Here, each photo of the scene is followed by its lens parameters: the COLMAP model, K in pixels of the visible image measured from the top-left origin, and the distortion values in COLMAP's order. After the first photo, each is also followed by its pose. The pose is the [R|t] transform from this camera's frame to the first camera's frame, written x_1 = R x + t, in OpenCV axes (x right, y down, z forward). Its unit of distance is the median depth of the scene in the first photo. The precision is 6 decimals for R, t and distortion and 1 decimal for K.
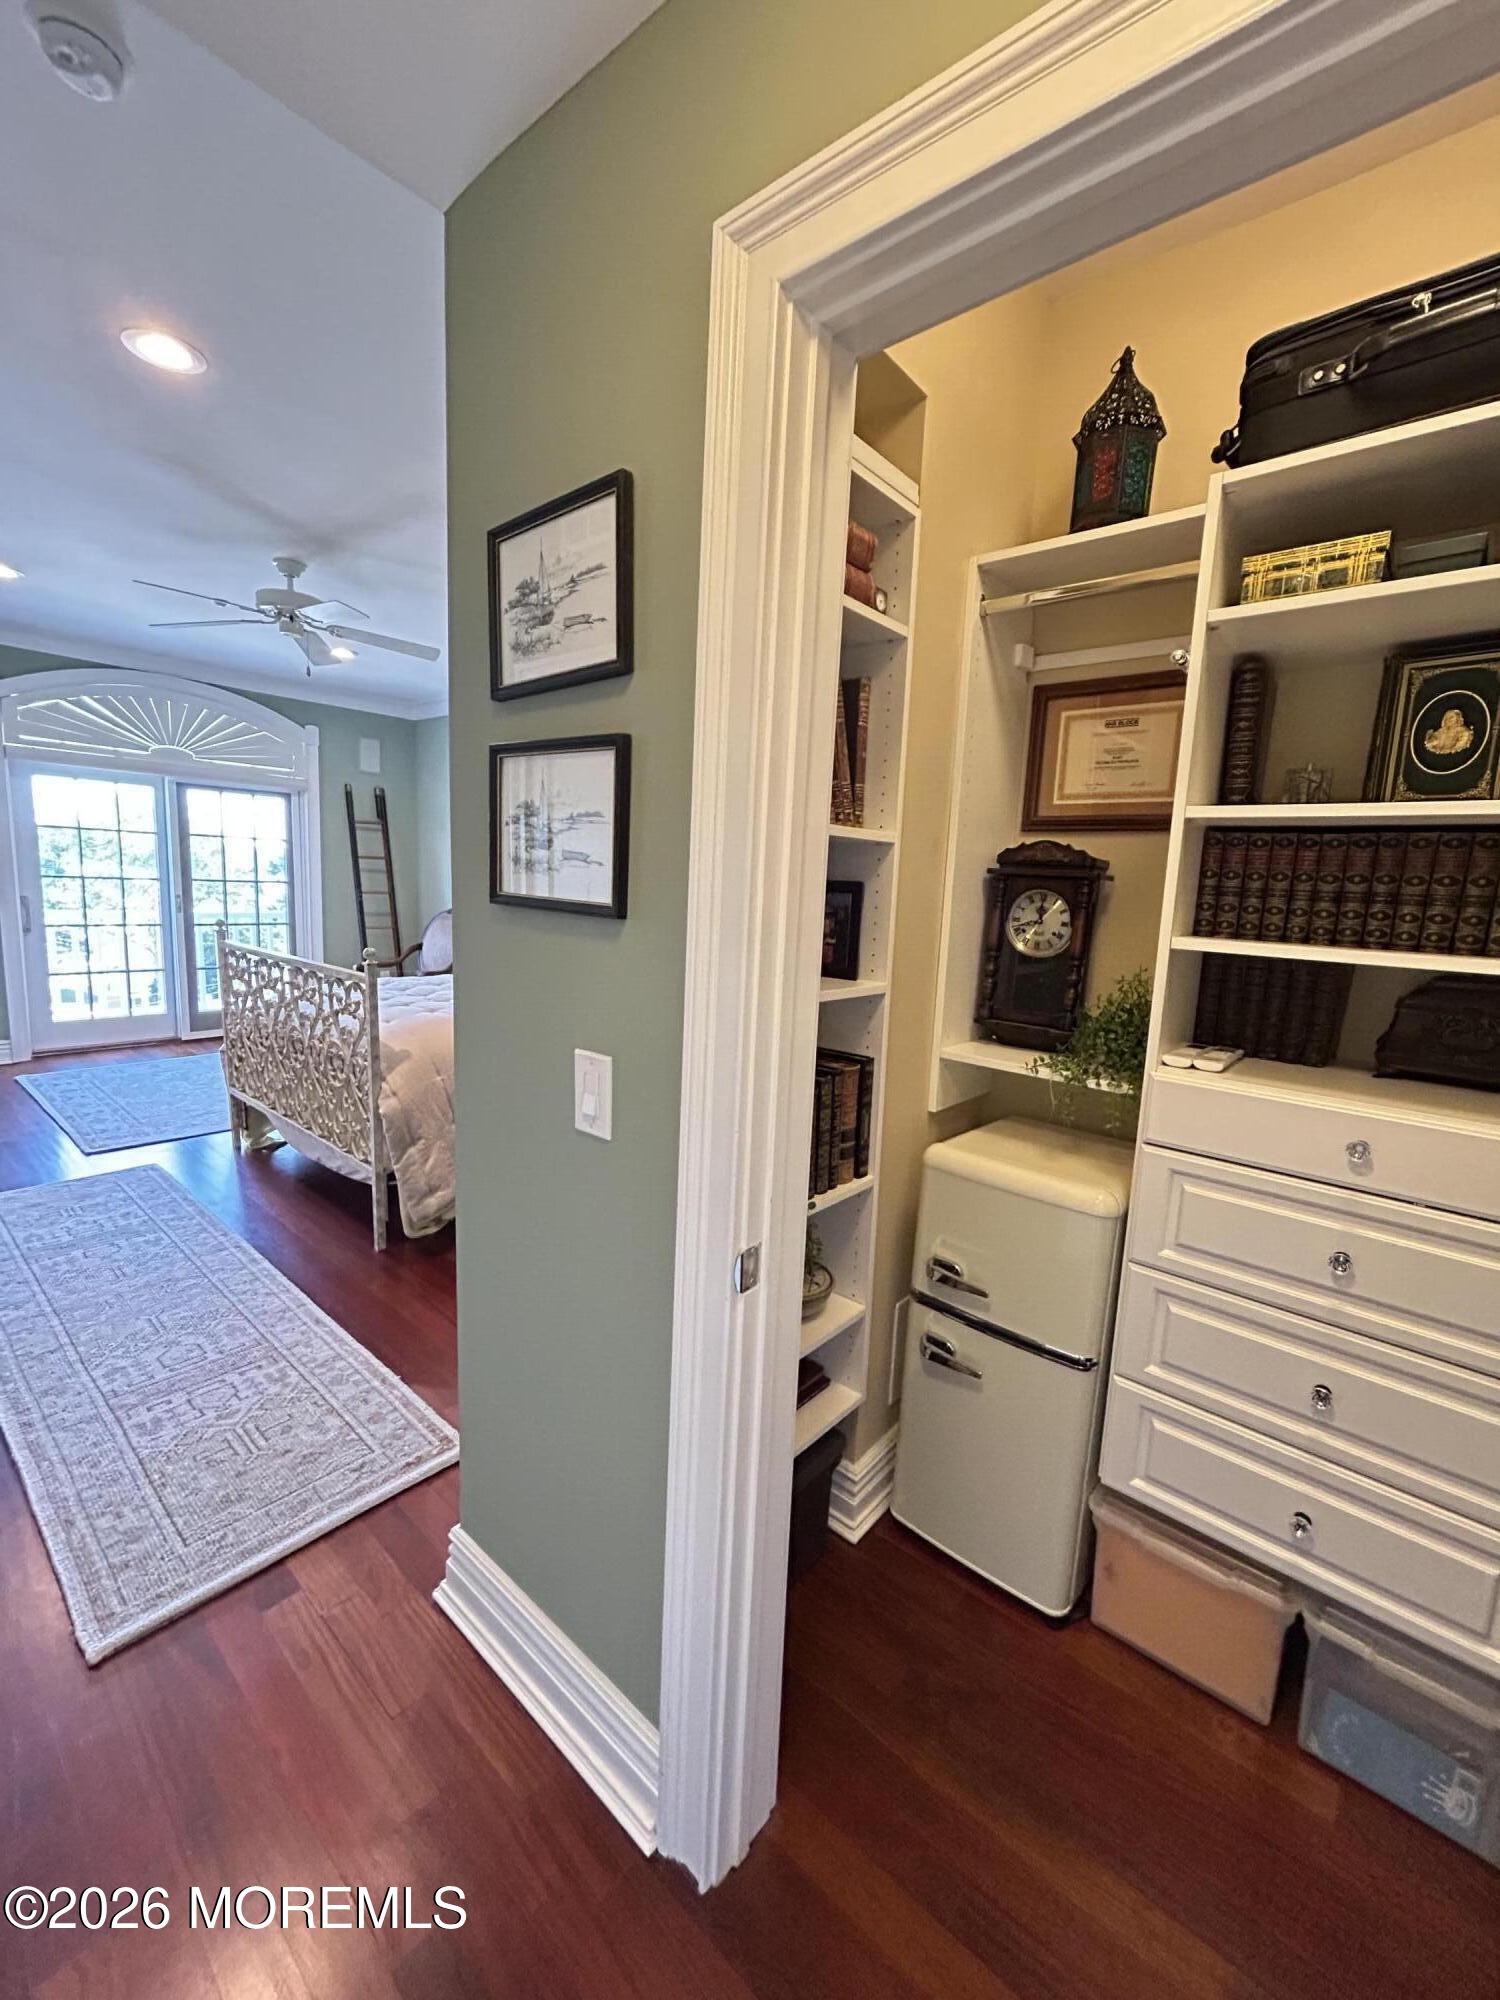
lens RADIAL K [[806.7, 0, 748.0], [0, 806.7, 998.8], [0, 0, 1]] dist [0.000095, -0.000031]
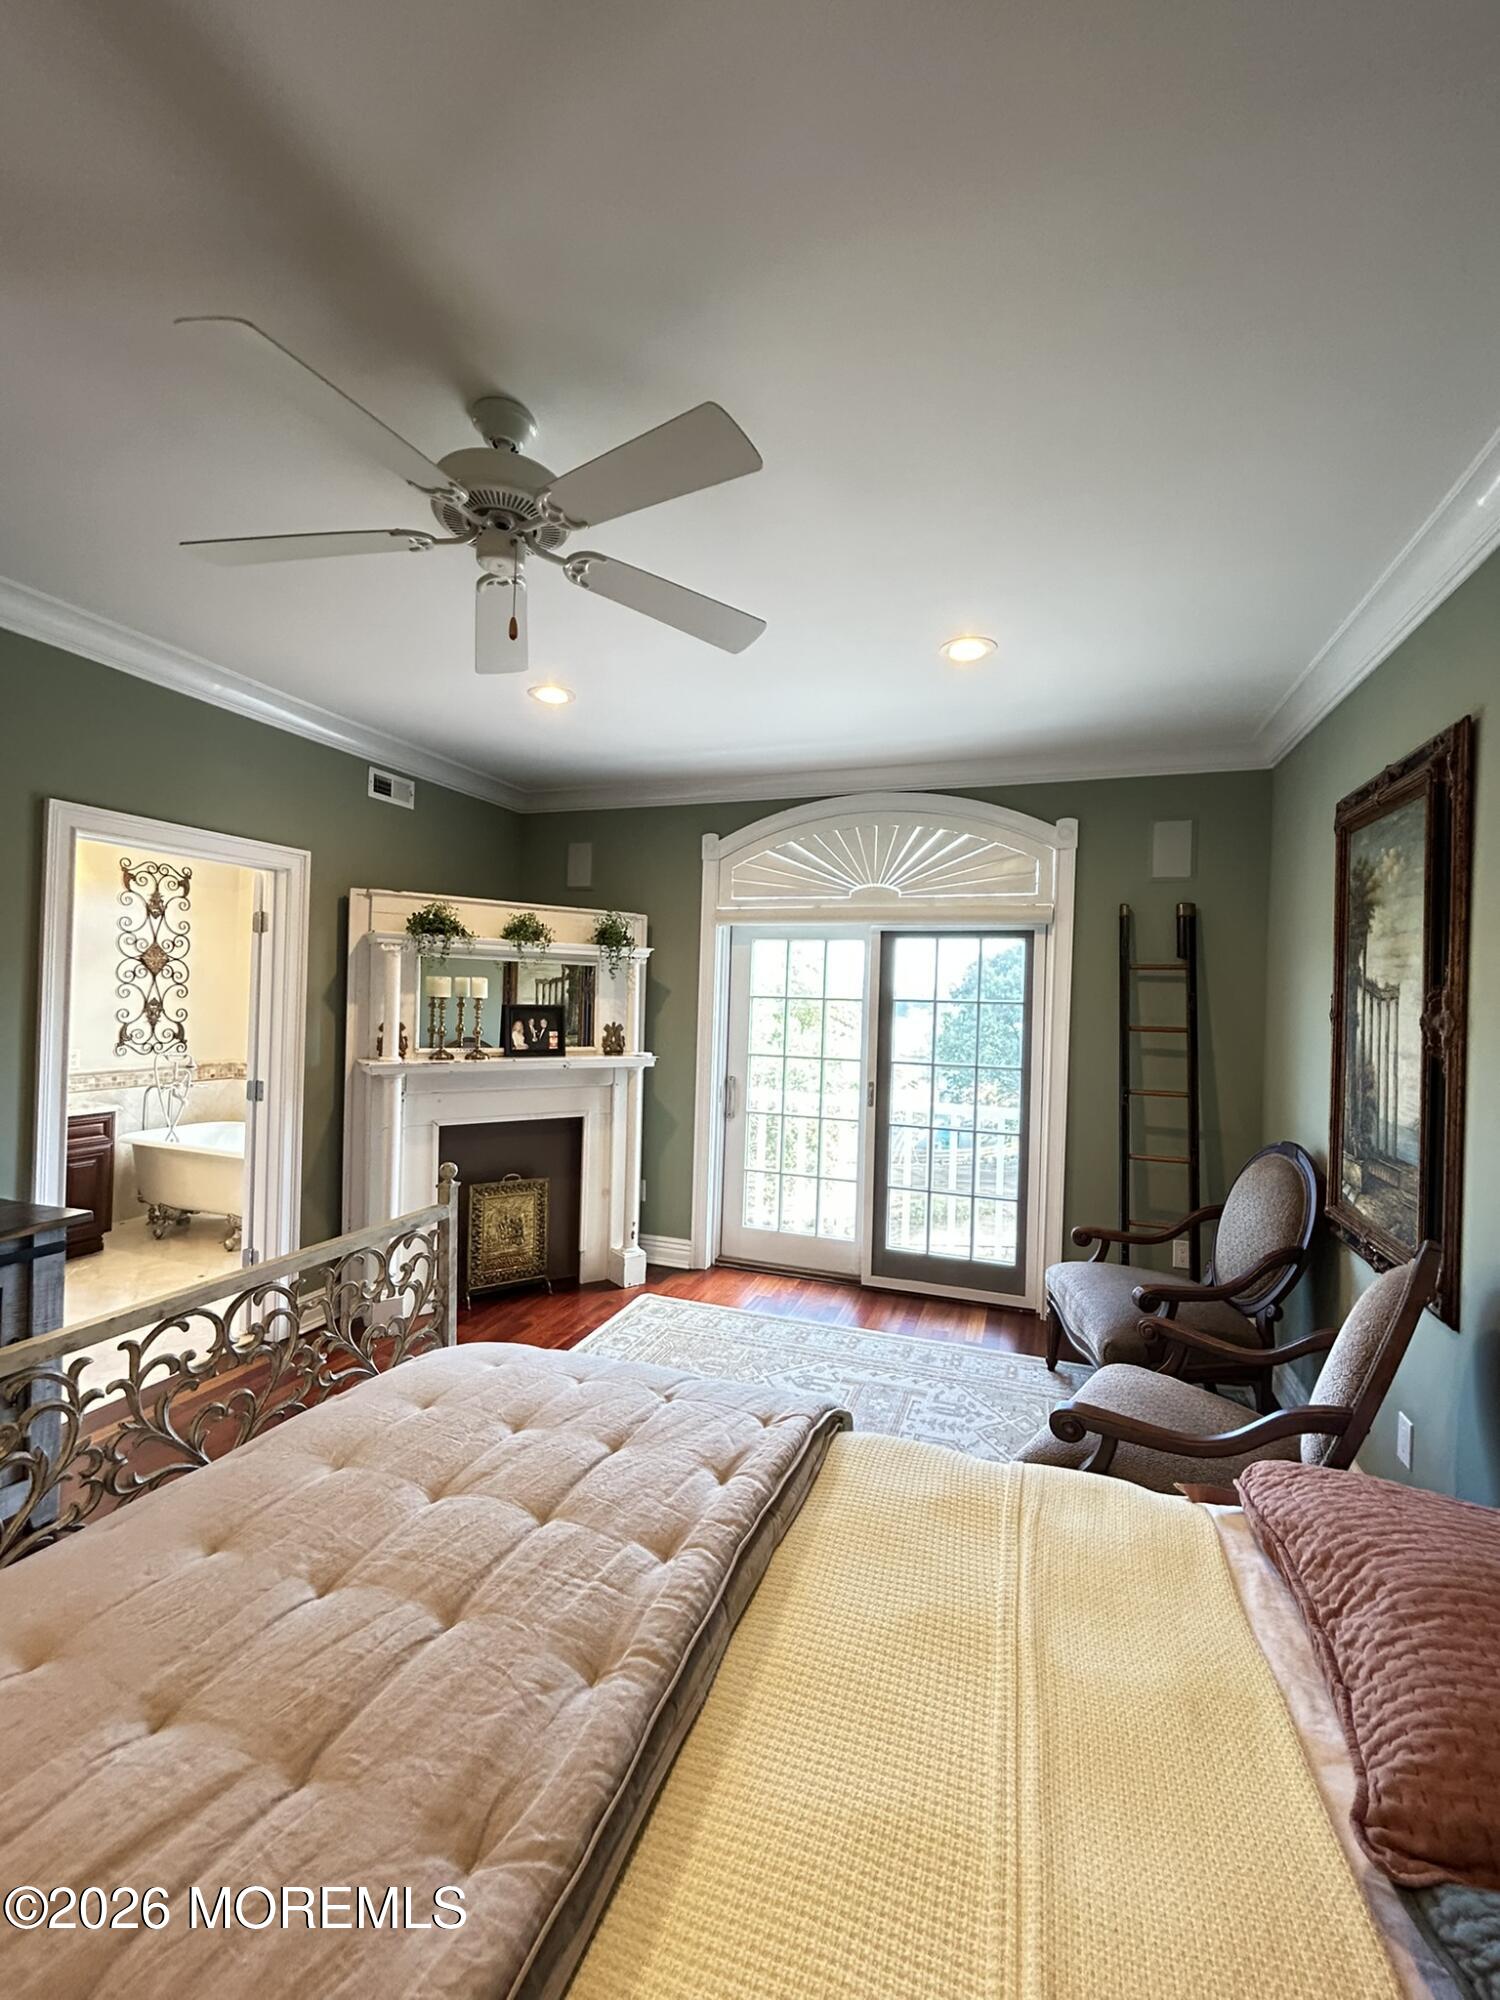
lens RADIAL K [[806.7, 0, 744.4], [0, 806.7, 1000.4], [0, 0, 1]] dist [0.000095, -0.000031]
pose [[0.344497, -0.032142, -0.938237, -0.053261], [-0.150523, 0.984592, -0.088998, -0.109639], [0.926641, 0.171886, 0.334351, 0.586671]]
